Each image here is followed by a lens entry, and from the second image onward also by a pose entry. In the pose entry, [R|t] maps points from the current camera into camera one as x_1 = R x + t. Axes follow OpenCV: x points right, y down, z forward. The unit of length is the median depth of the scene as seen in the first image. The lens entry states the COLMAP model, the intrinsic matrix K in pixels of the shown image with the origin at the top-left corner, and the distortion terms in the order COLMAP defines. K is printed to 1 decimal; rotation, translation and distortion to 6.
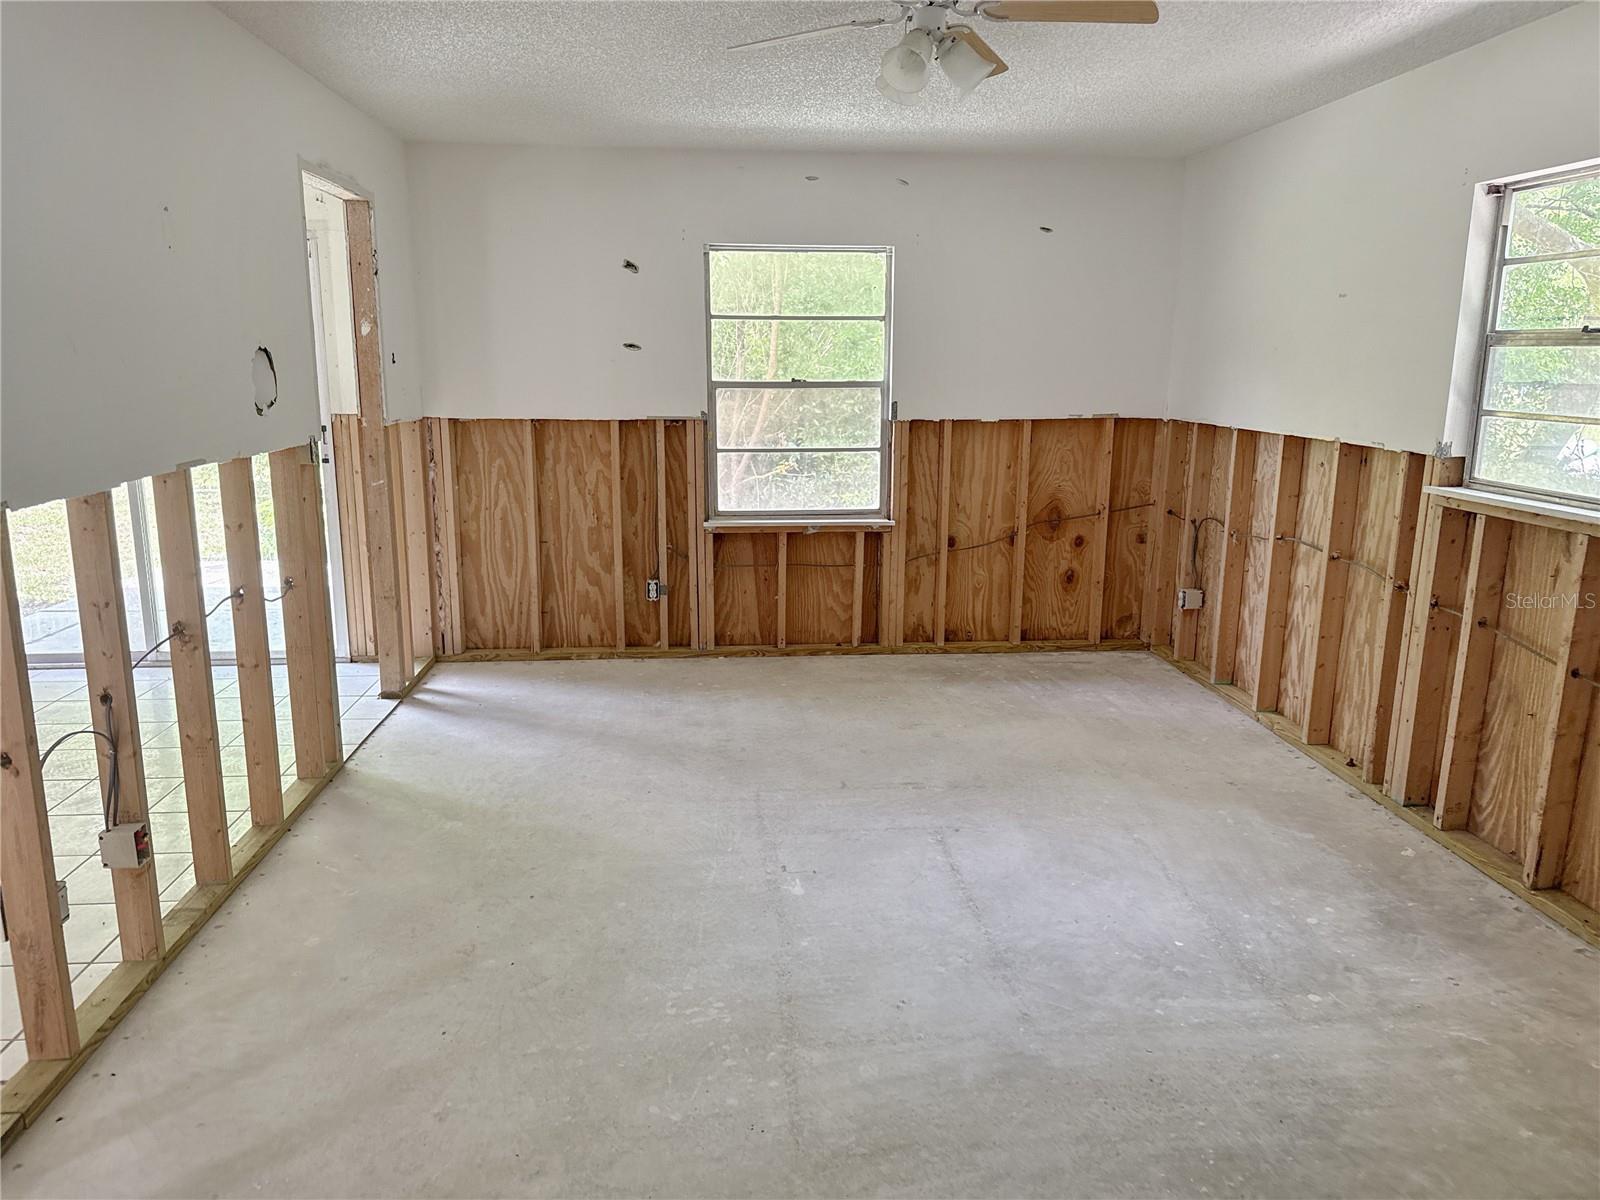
lens RADIAL K [[1136.6, 0, 801.6], [0, 1136.6, 592.6], [0, 0, 1]] dist [0.071842, -0.086181]
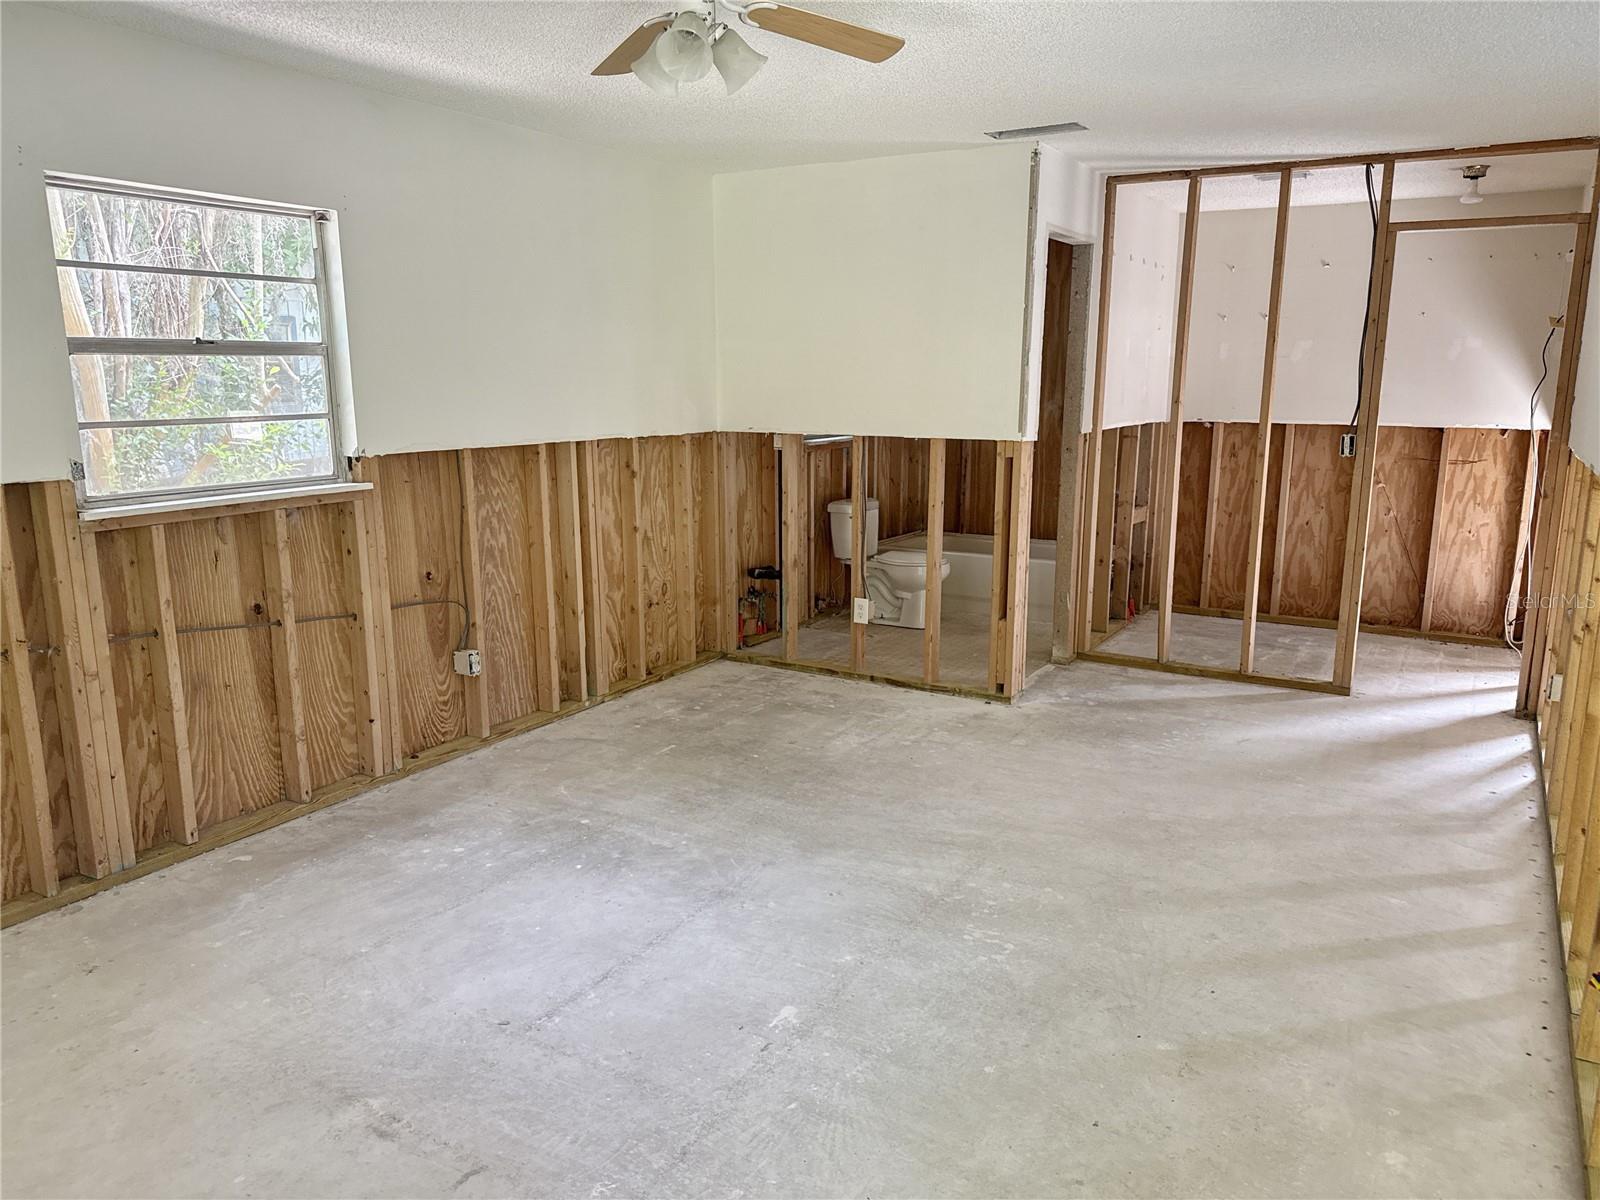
lens RADIAL K [[1136.6, 0, 803.3], [0, 1136.6, 604.9], [0, 0, 1]] dist [0.071842, -0.086181]
pose [[-0.818032, -0.125458, 0.561323, -0.472160], [0.109548, 0.924072, 0.366183, -0.337949], [-0.564643, 0.361041, -0.742177, 1.598046]]
